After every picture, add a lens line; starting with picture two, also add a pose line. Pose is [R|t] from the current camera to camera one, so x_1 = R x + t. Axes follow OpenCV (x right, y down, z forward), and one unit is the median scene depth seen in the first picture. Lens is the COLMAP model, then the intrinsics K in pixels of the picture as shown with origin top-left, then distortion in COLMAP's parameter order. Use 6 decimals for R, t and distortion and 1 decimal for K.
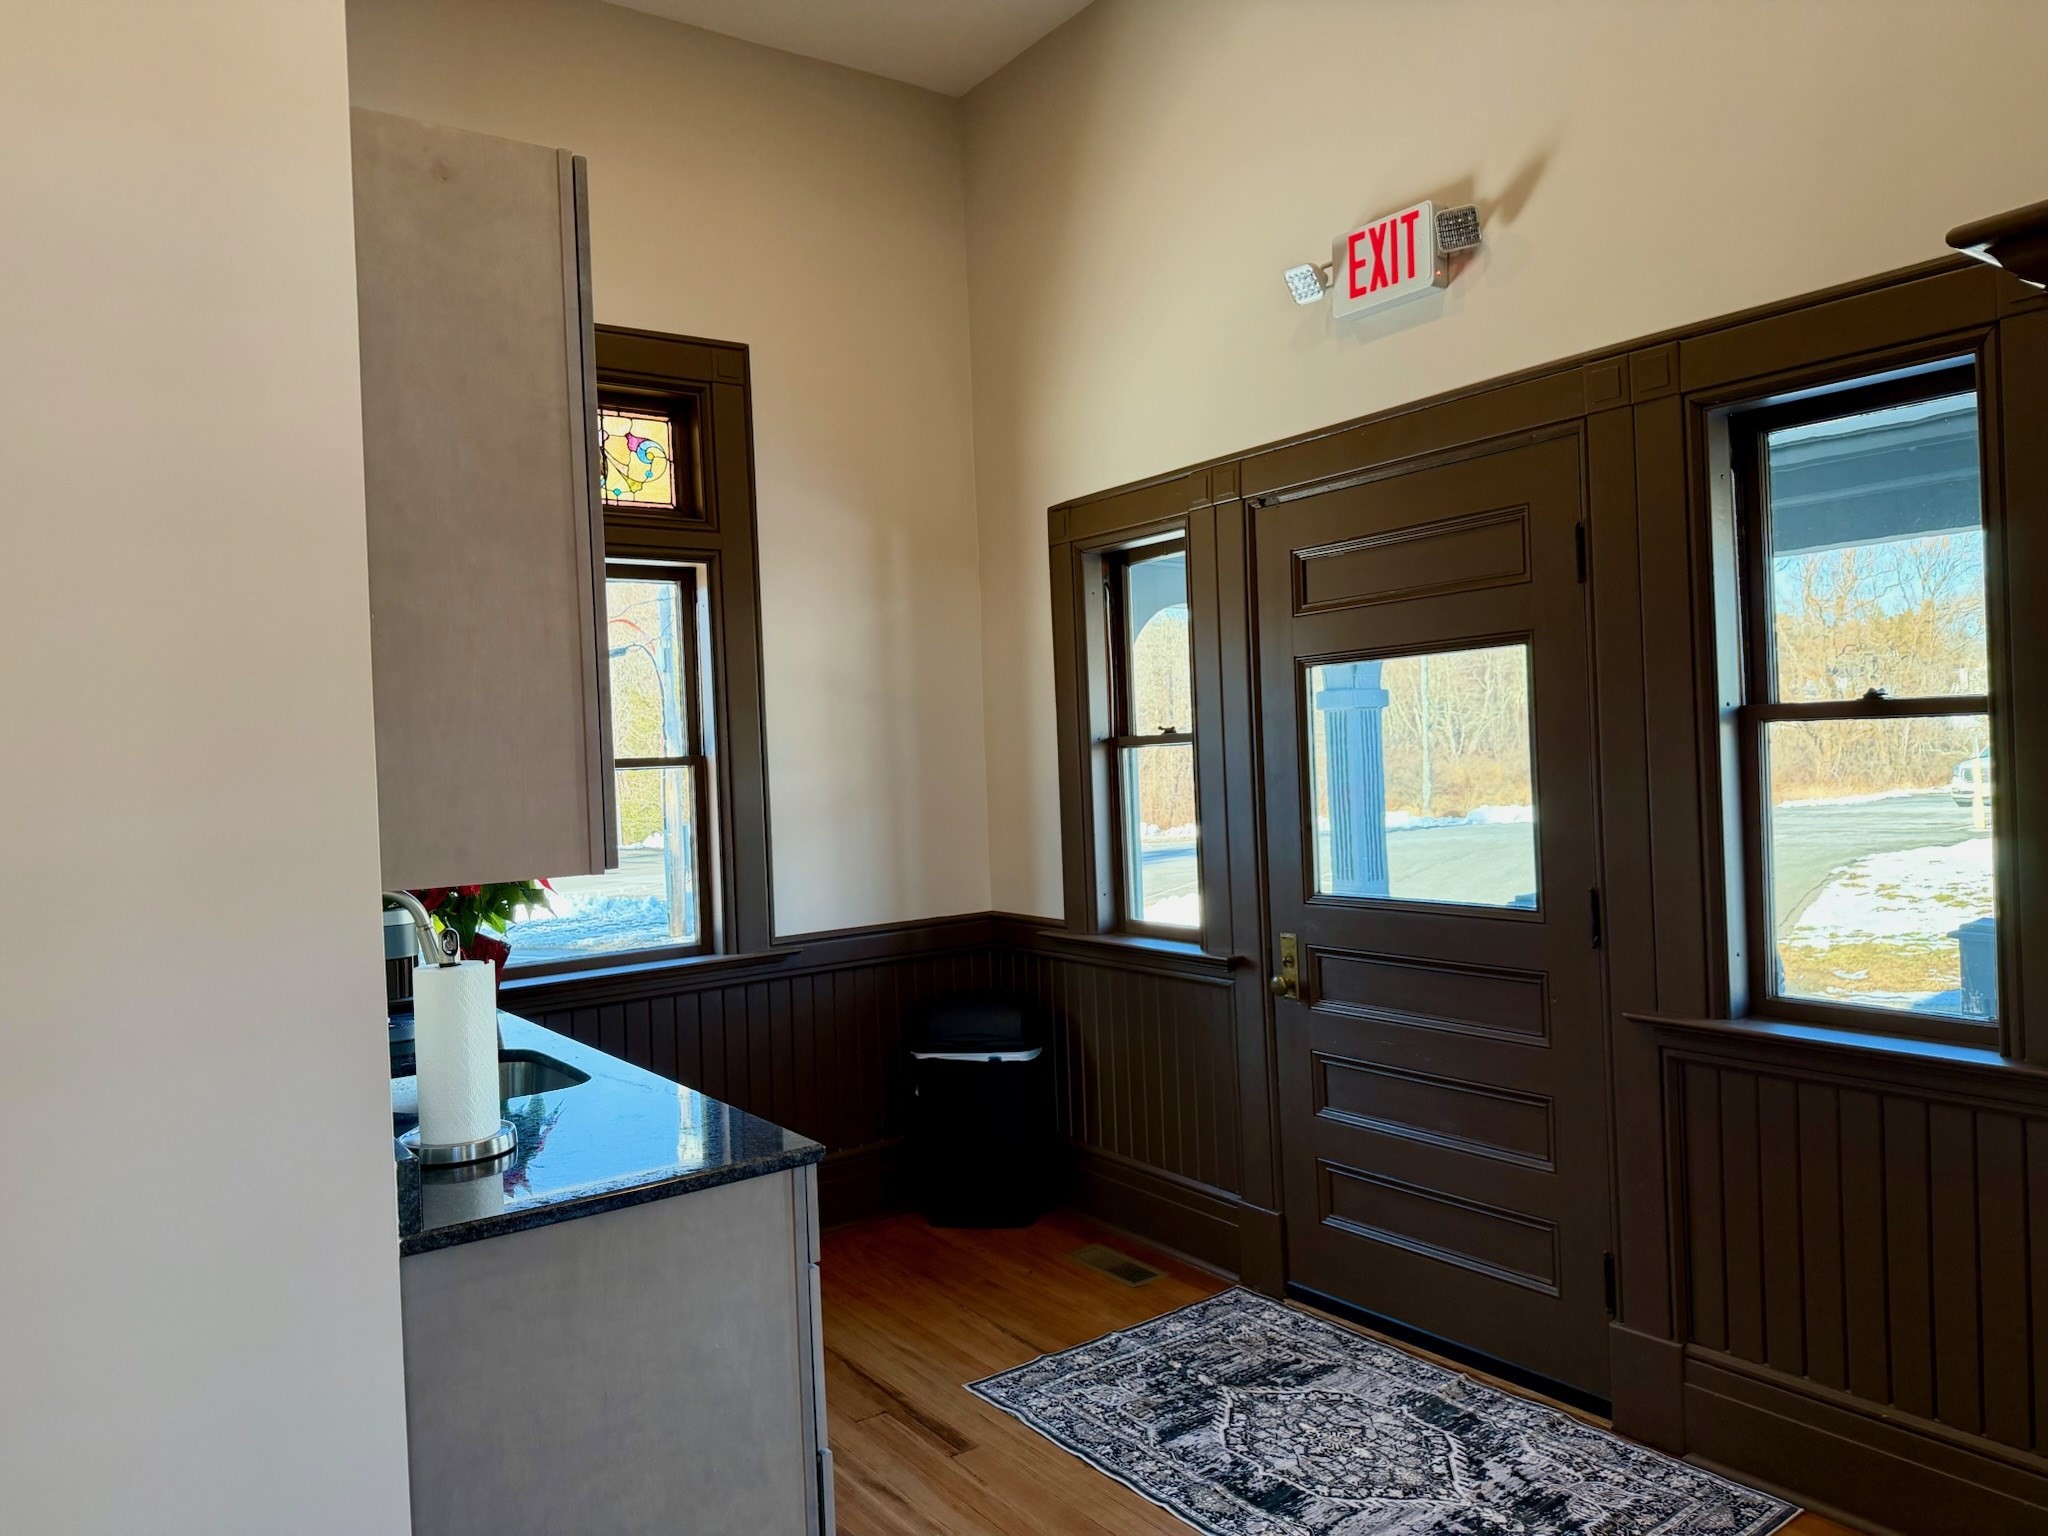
lens RADIAL K [[1423.0, 0, 1026.8], [0, 1423.0, 757.1], [0, 0, 1]] dist [-0.004862, -0.006793]
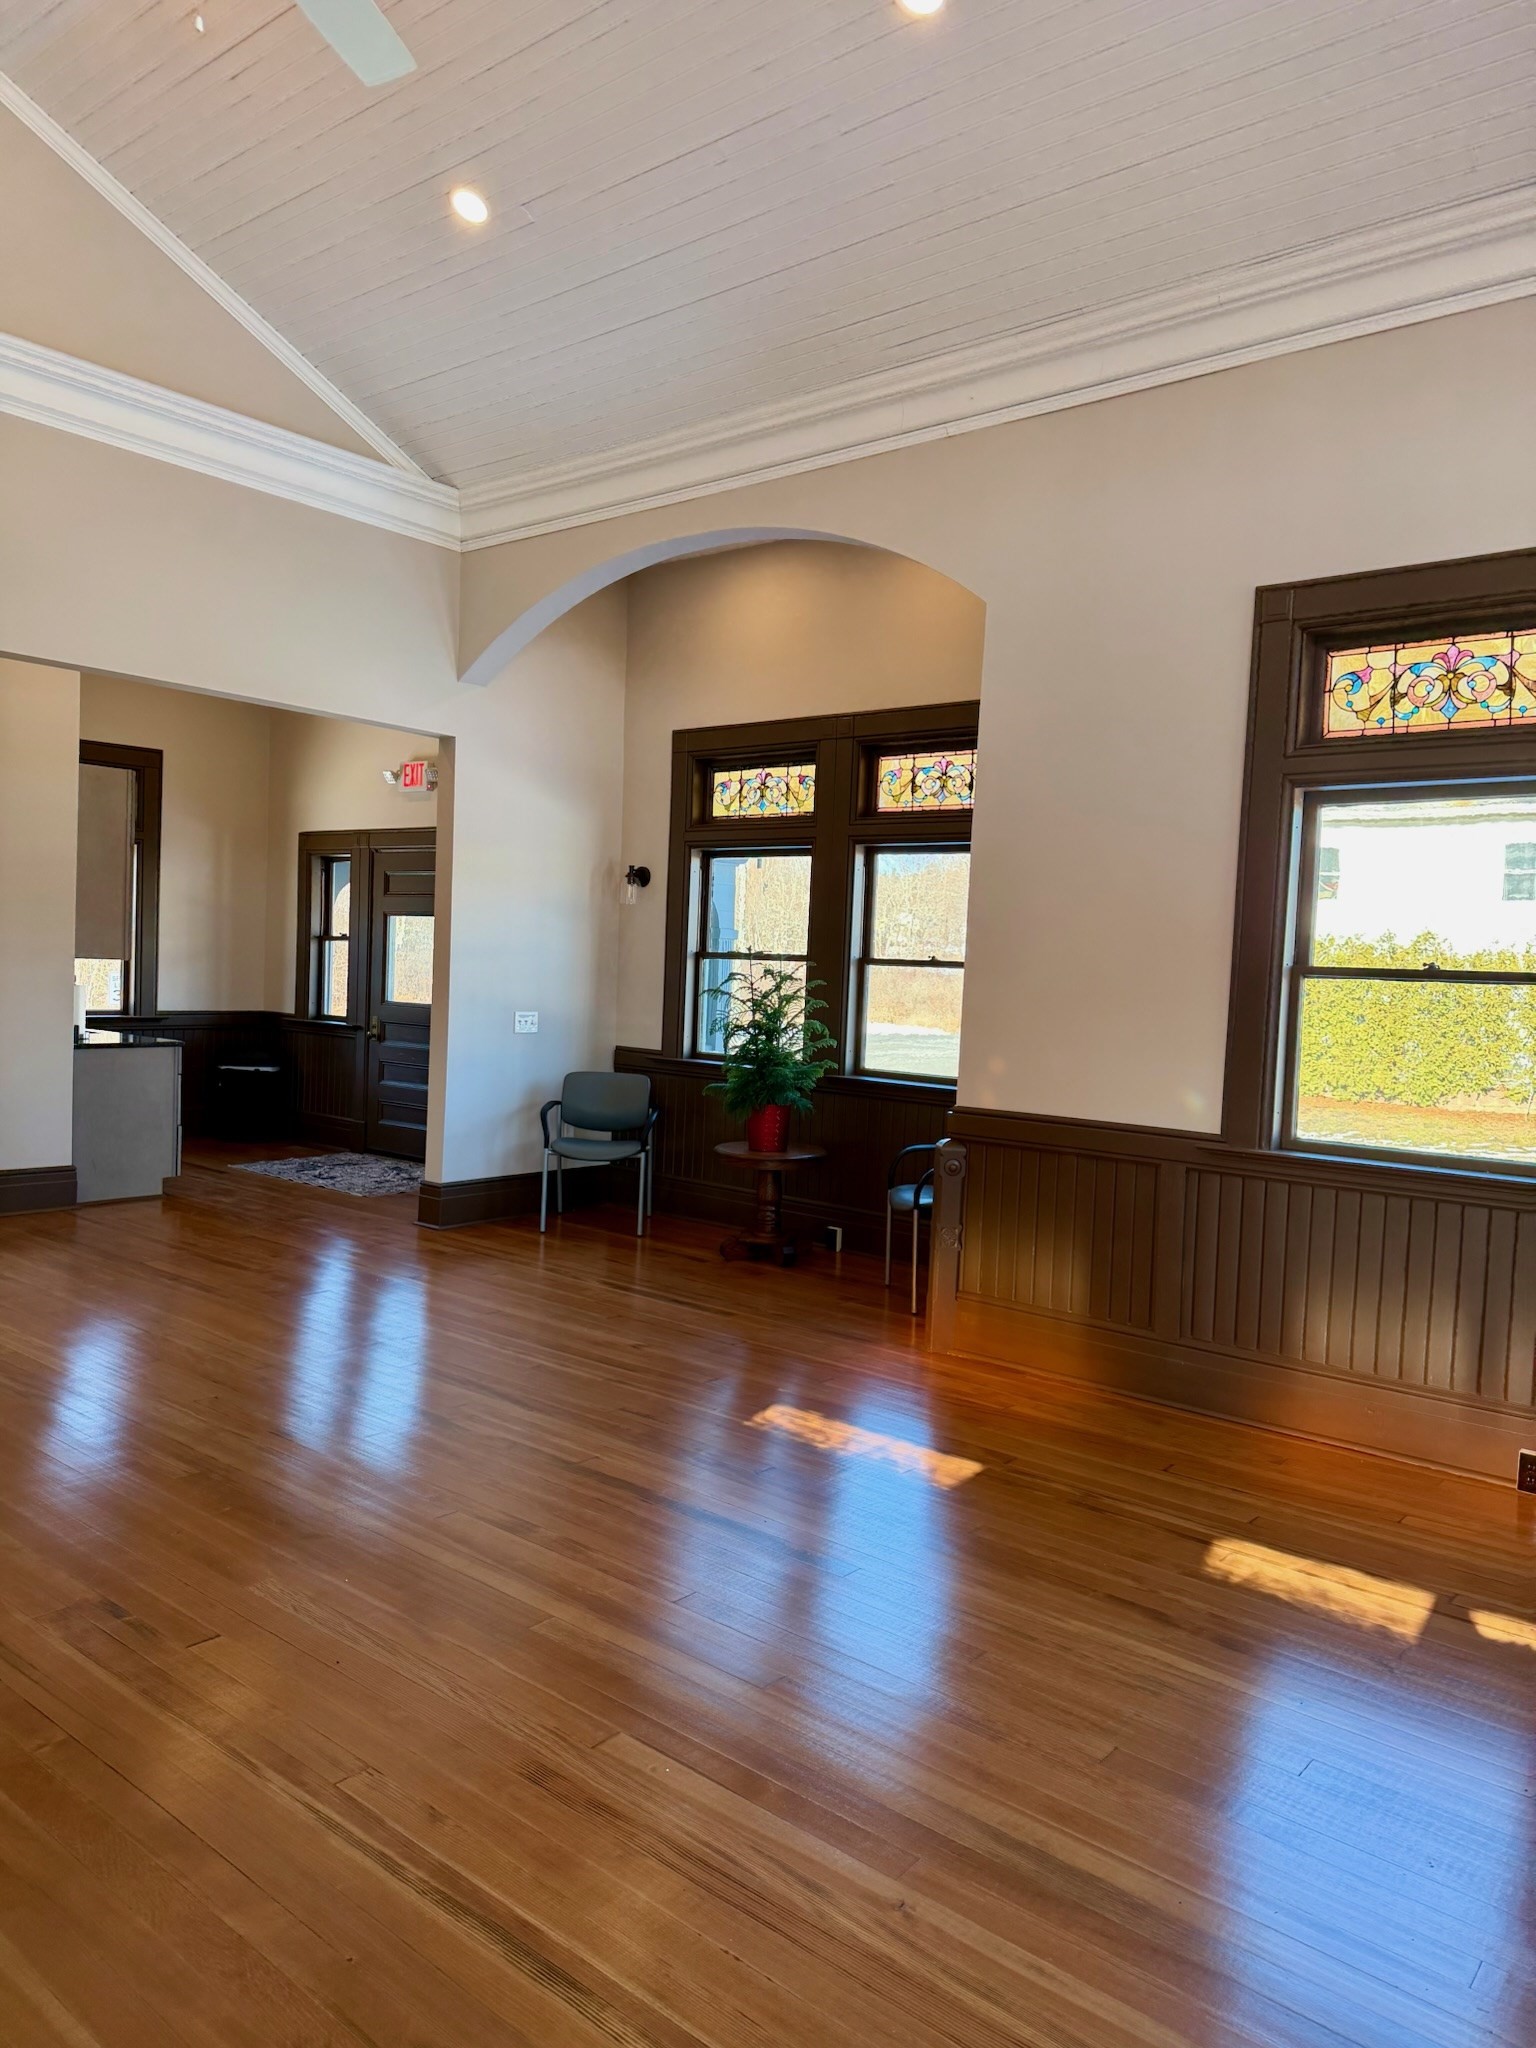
lens RADIAL K [[1423.0, 0, 786.9], [0, 1423.0, 1043.1], [0, 0, 1]] dist [-0.004862, -0.006793]
pose [[0.955527, 0.067595, 0.287053, 0.136962], [-0.081558, 0.995983, 0.036952, 0.013170], [-0.283402, -0.058720, 0.957202, -1.485337]]
